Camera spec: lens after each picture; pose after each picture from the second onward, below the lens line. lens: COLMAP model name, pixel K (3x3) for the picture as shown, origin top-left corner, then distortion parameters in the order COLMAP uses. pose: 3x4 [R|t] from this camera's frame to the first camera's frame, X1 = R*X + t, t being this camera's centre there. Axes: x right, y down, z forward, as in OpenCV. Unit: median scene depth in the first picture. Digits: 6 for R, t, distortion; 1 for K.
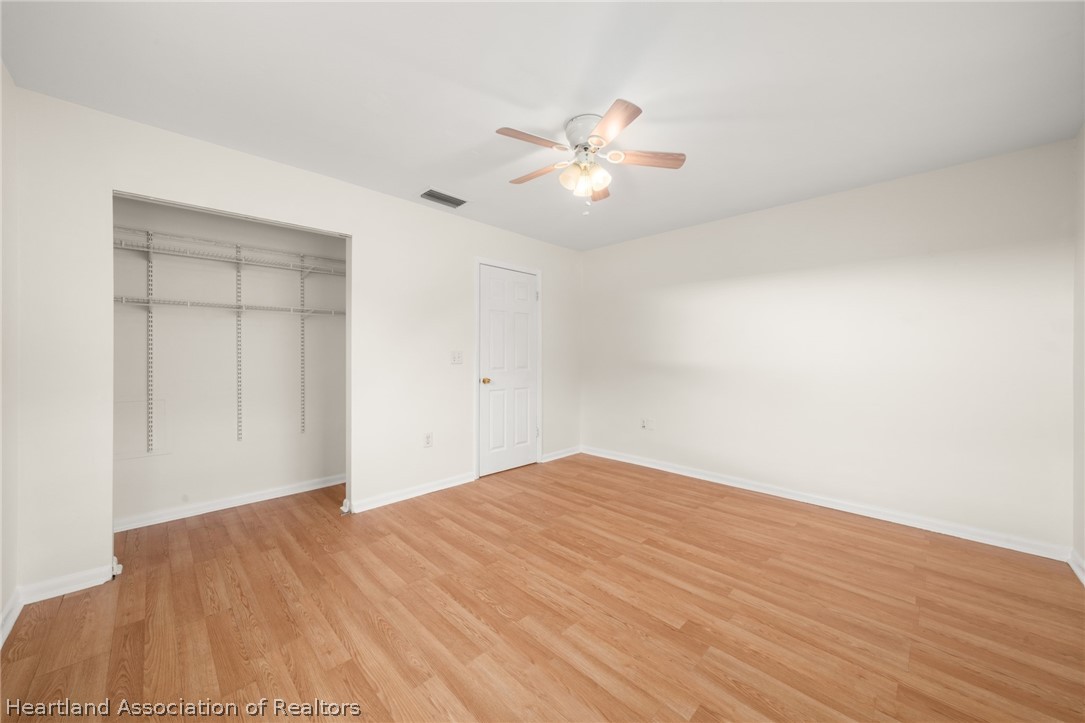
lens RADIAL K [[398.5, 0, 536.9], [0, 398.5, 368.3], [0, 0, 1]] dist [-0.001697, 0.000009]
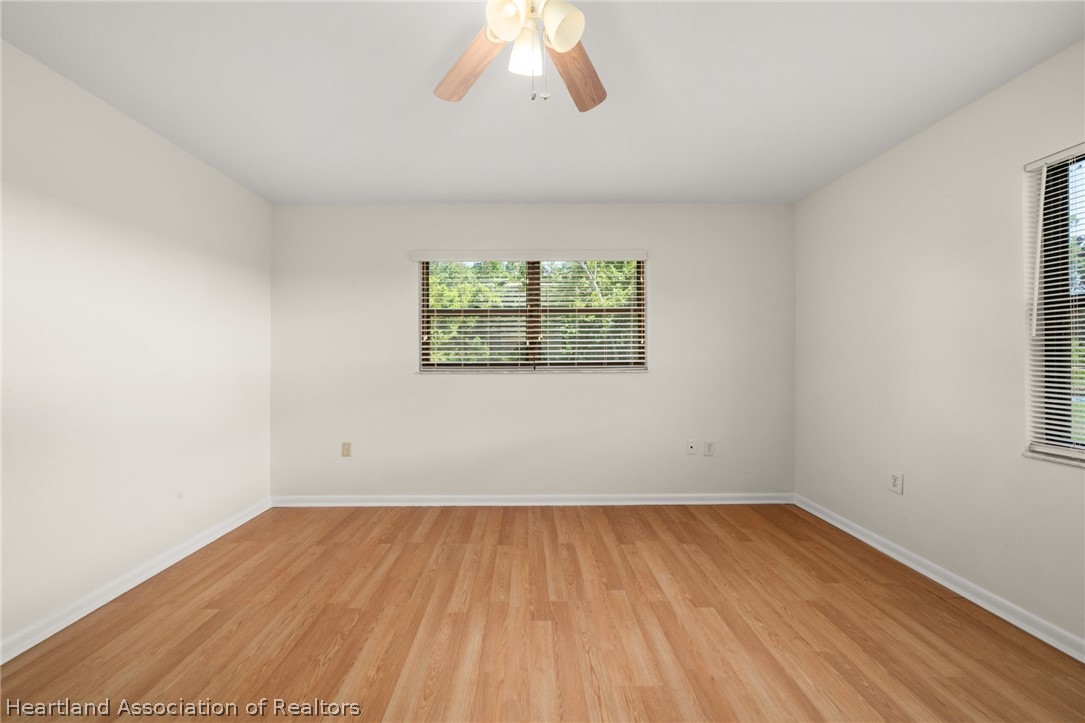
lens RADIAL K [[374.2, 0, 531.6], [0, 374.2, 358.5], [0, 0, 1]] dist [-0.002264, -0.000163]
pose [[-0.721137, -0.004998, 0.692775, -0.239043], [0.020360, 0.999389, 0.028404, -0.052417], [-0.692494, 0.034589, -0.720594, 1.454986]]
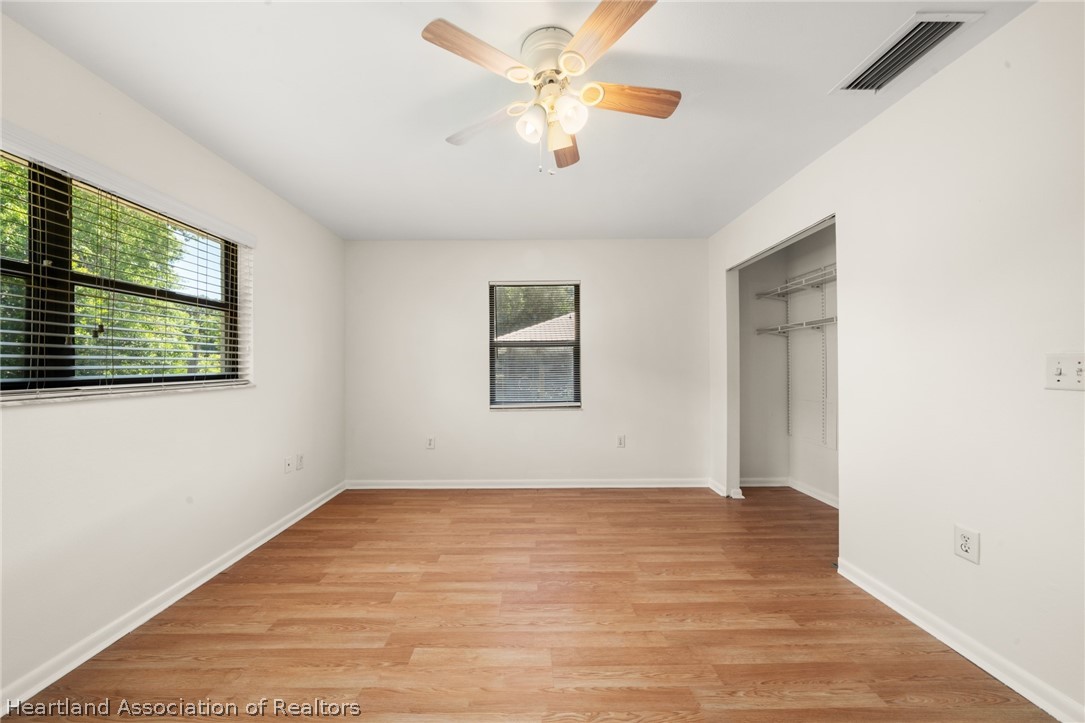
lens RADIAL K [[369.0, 0, 534.5], [0, 369.0, 367.7], [0, 0, 1]] dist [-0.002041, -0.000131]
pose [[-0.701463, 0.002835, -0.712700, 0.674664], [-0.021586, 0.999449, 0.025221, -0.056464], [0.712379, 0.033076, -0.701015, 1.545895]]
